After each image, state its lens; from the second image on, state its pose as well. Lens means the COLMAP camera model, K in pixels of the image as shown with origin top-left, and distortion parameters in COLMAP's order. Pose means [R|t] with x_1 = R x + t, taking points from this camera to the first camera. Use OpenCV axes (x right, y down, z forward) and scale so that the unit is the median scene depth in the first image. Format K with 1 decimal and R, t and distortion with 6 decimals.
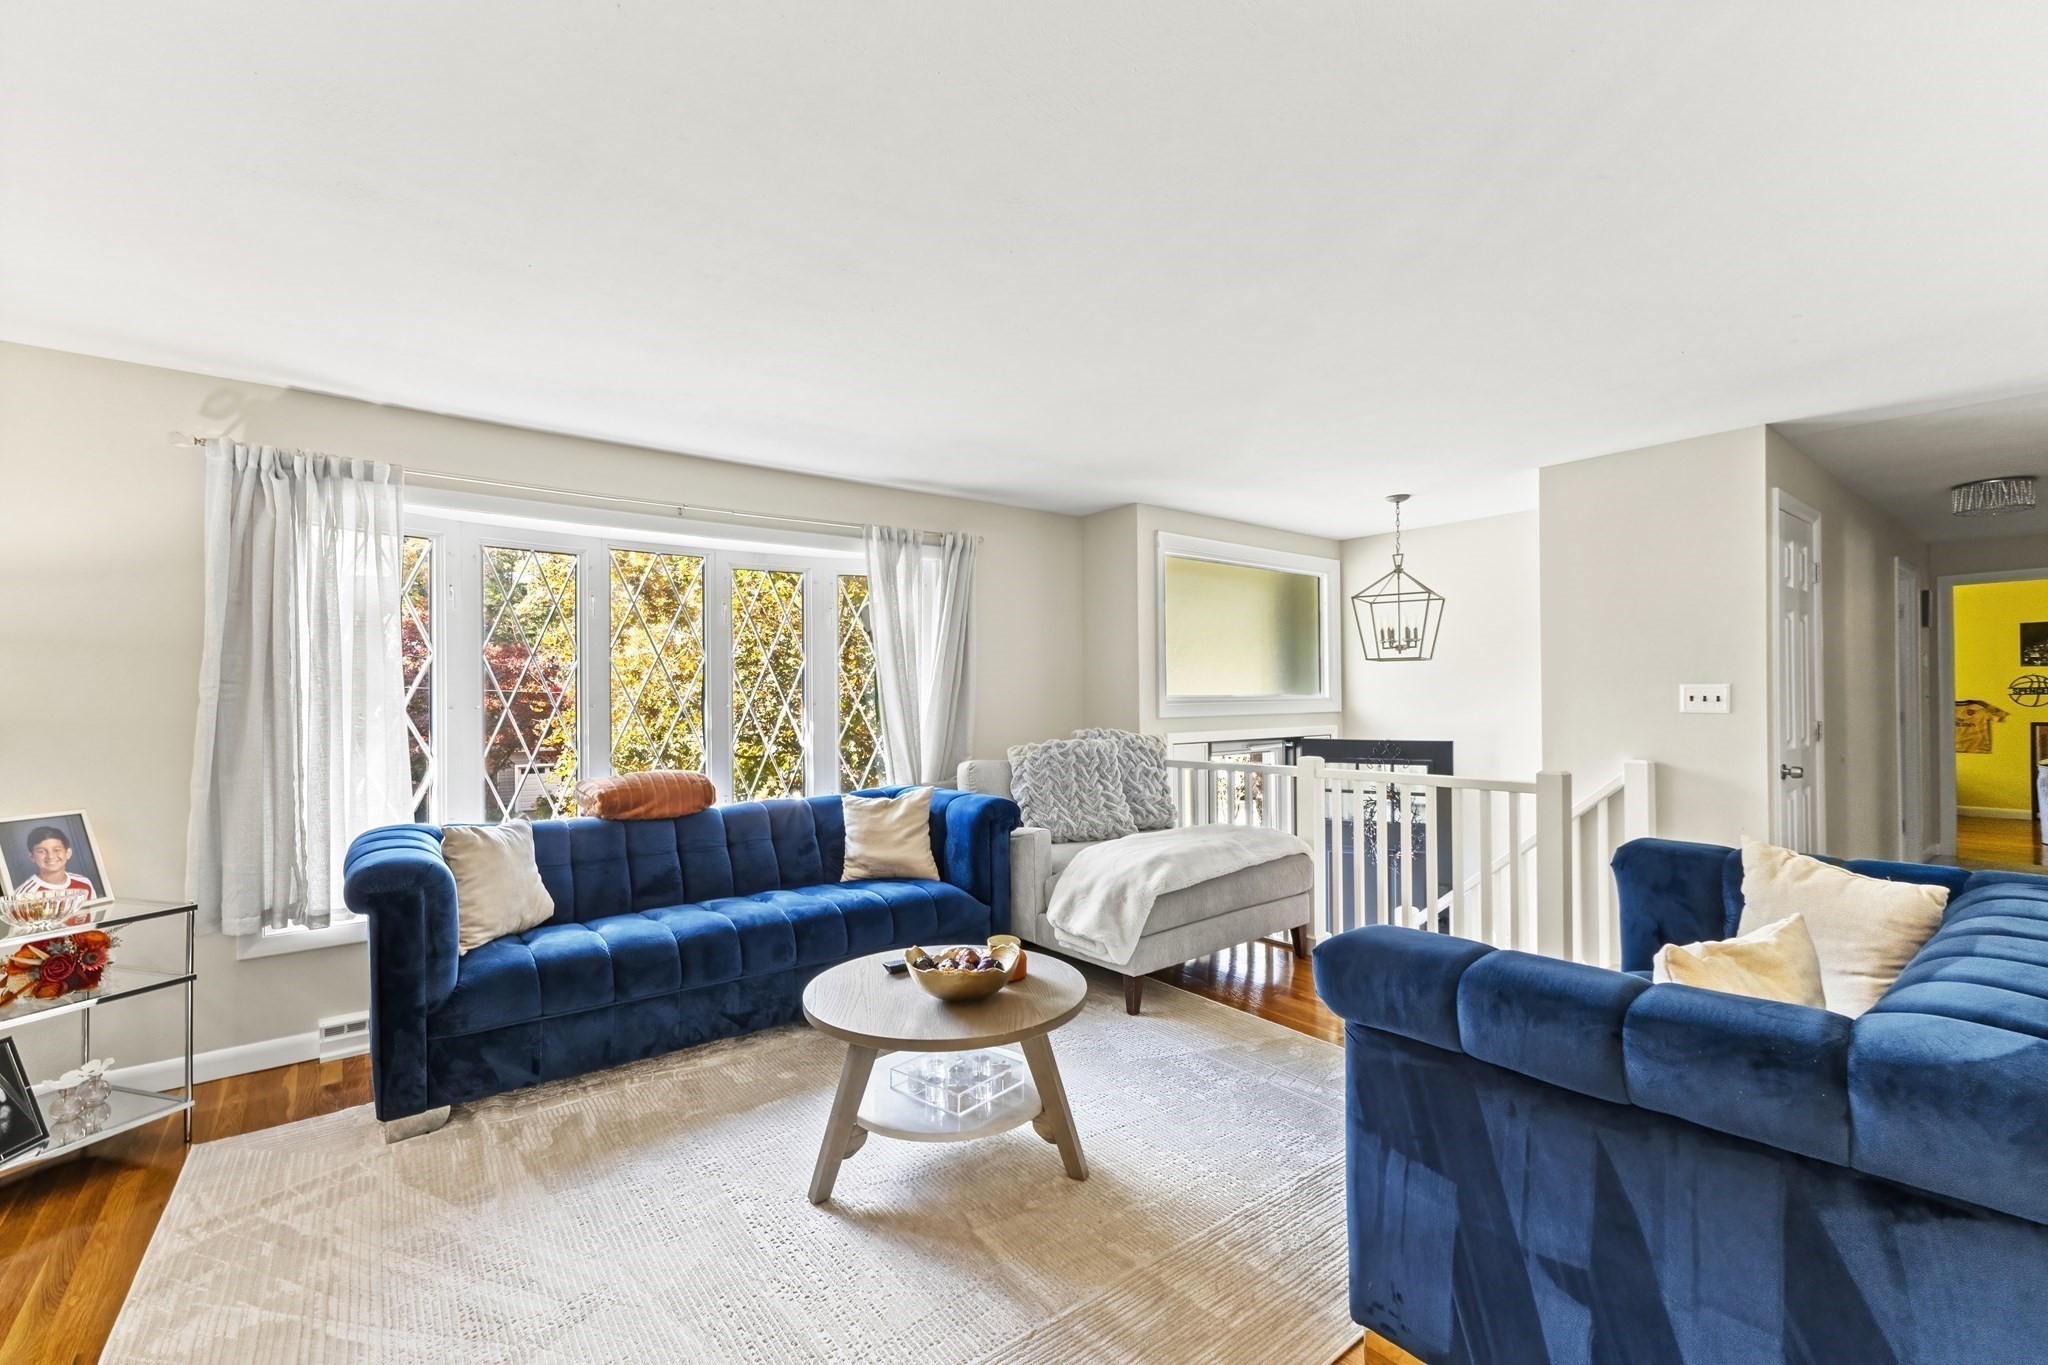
lens RADIAL K [[869.7, 0, 1068.0], [0, 869.7, 692.8], [0, 0, 1]] dist [0.000962, 0.000249]
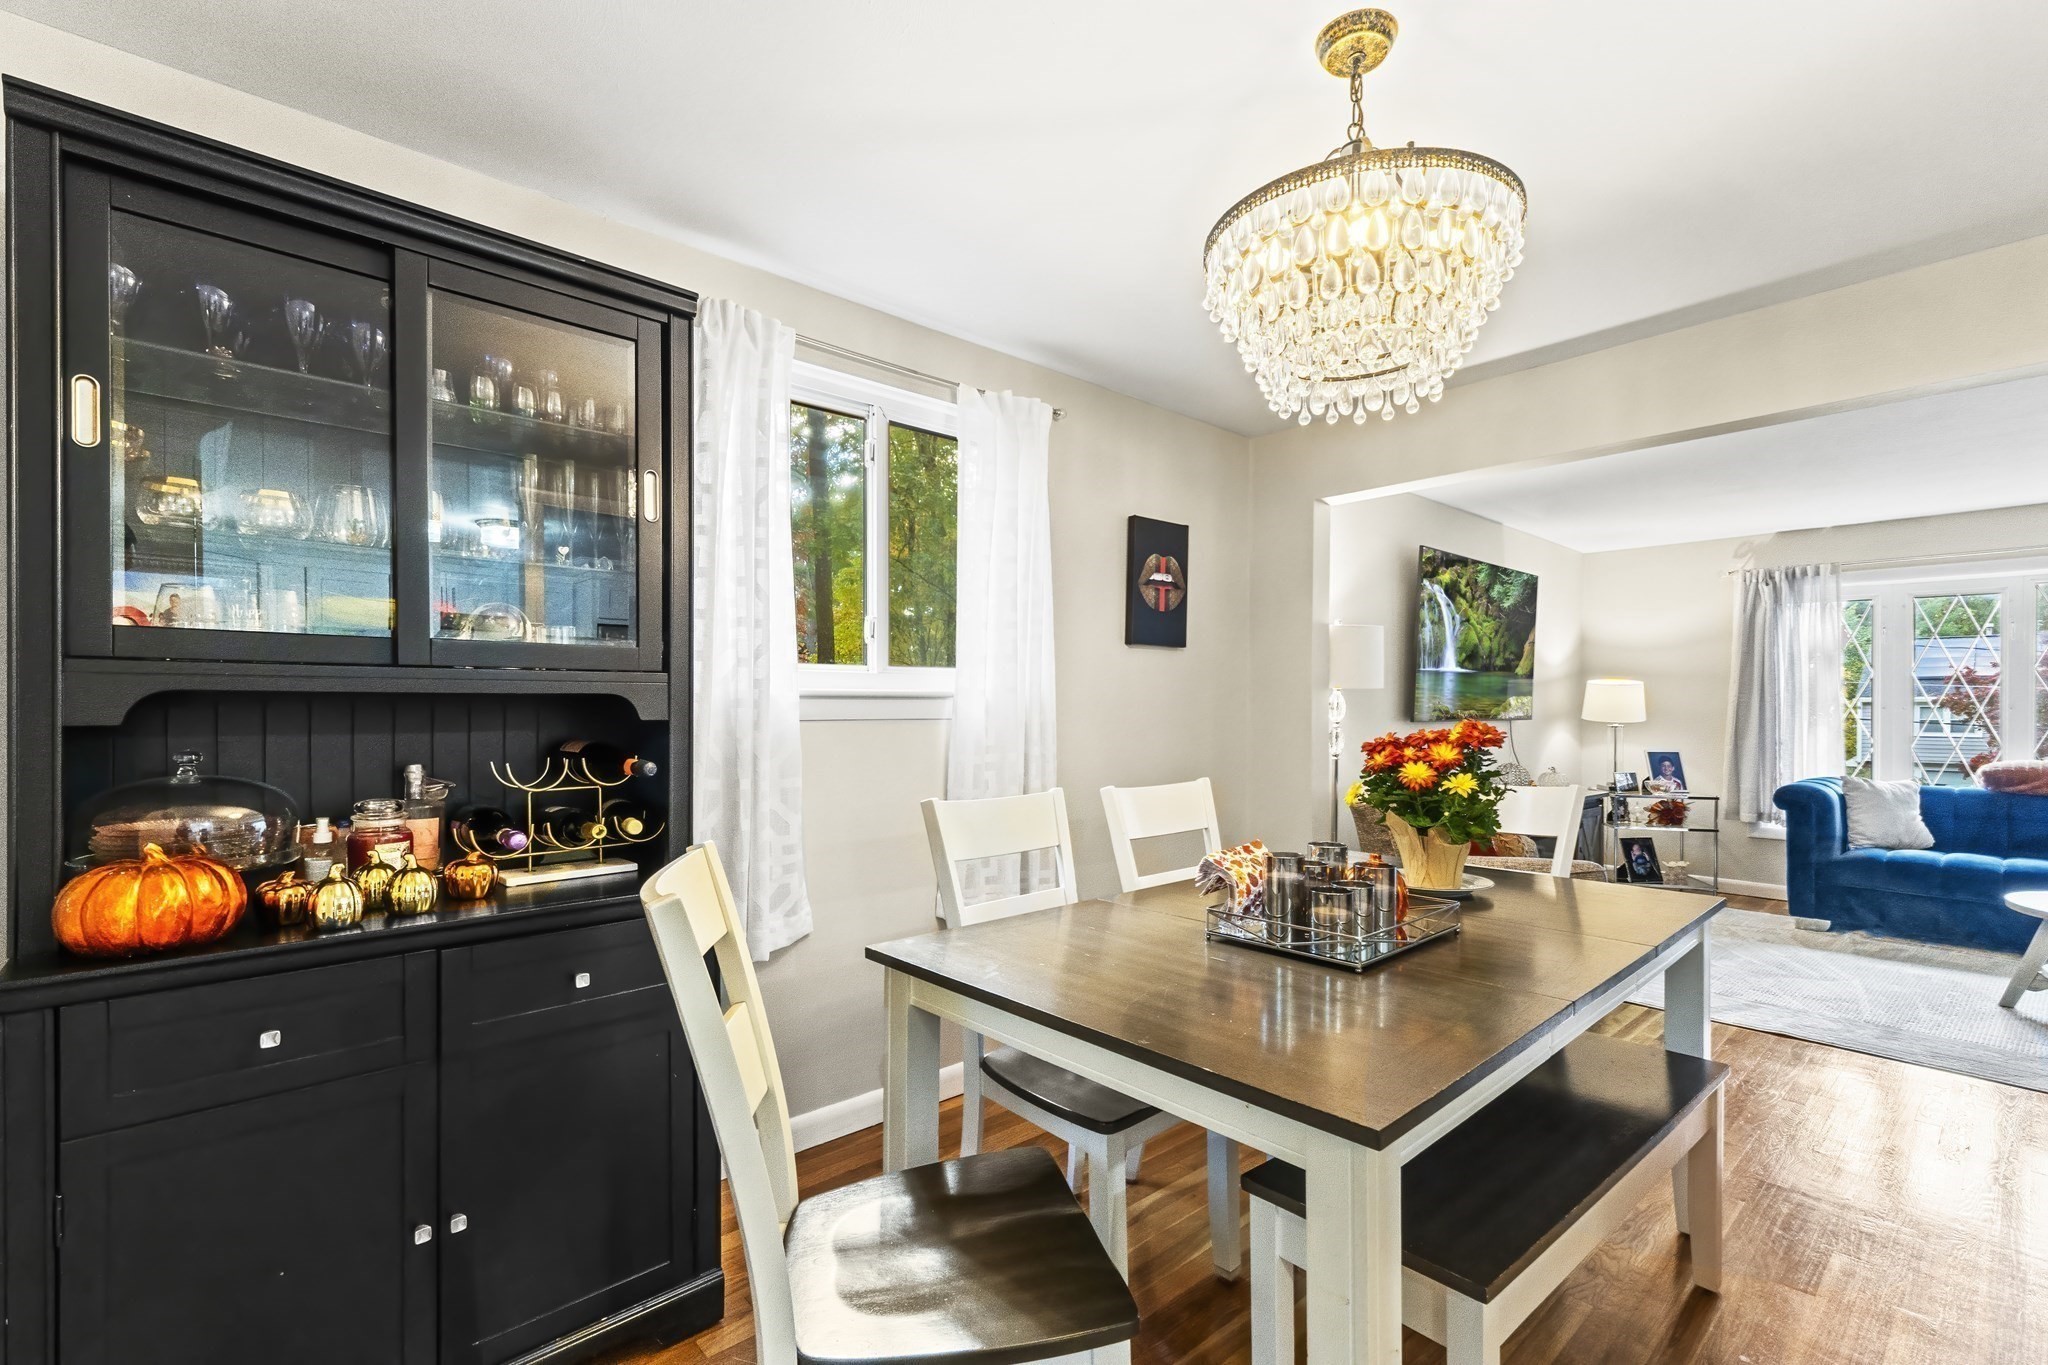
lens RADIAL K [[879.6, 0, 1023.4], [0, 879.6, 688.7], [0, 0, 1]] dist [0.002441, -0.000340]
pose [[0.002867, -0.020342, -0.999789, 1.015155], [-0.002144, 0.999791, -0.020349, 0.019081], [0.999994, 0.002202, 0.002823, -0.627168]]
